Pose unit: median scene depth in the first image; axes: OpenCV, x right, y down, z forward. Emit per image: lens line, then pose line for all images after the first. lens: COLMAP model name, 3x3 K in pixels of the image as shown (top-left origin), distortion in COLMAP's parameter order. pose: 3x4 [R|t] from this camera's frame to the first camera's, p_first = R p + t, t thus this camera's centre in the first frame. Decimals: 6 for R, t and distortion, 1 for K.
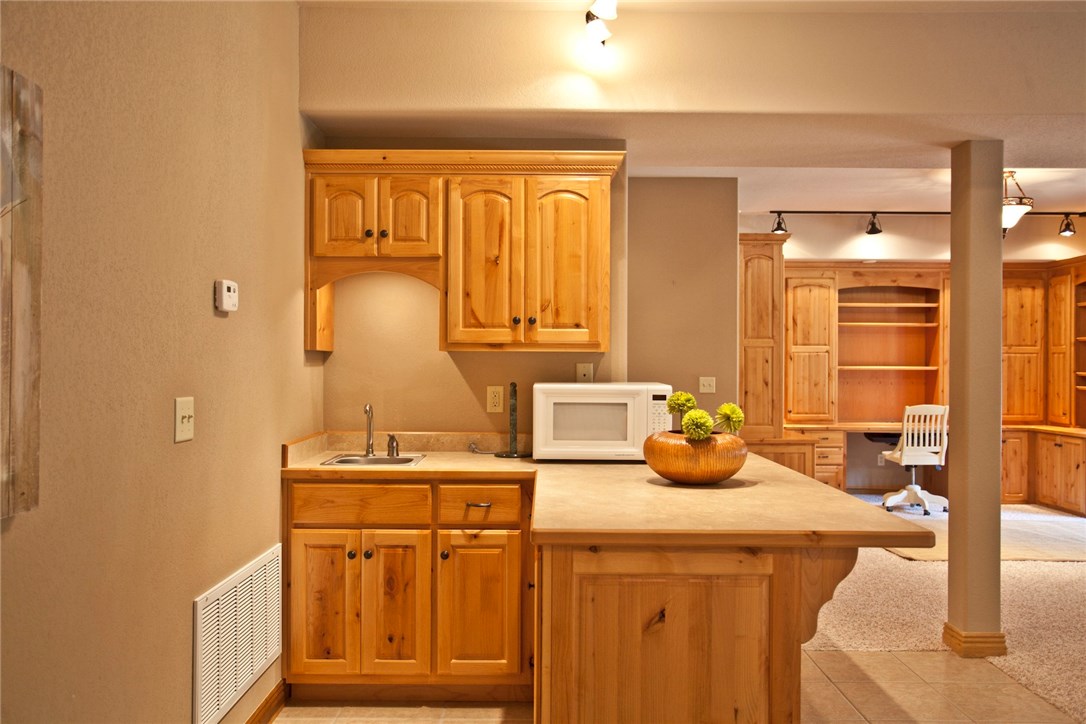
lens RADIAL K [[868.7, 0, 548.3], [0, 868.7, 365.2], [0, 0, 1]] dist [0.035321, 0.028438]
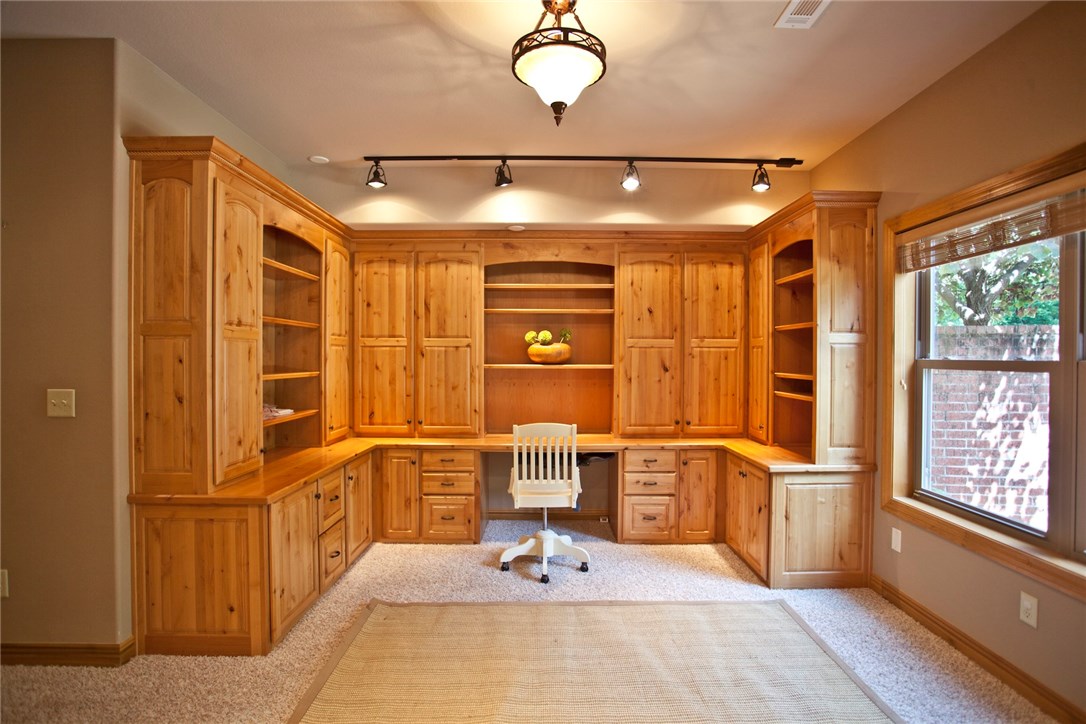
lens RADIAL K [[532.6, 0, 539.9], [0, 532.6, 360.9], [0, 0, 1]] dist [-0.046090, 0.011065]
pose [[0.999630, -0.001624, -0.027143, 0.399843], [0.001820, 0.999973, 0.007173, -0.005197], [0.027131, -0.007220, 0.999606, 0.531771]]
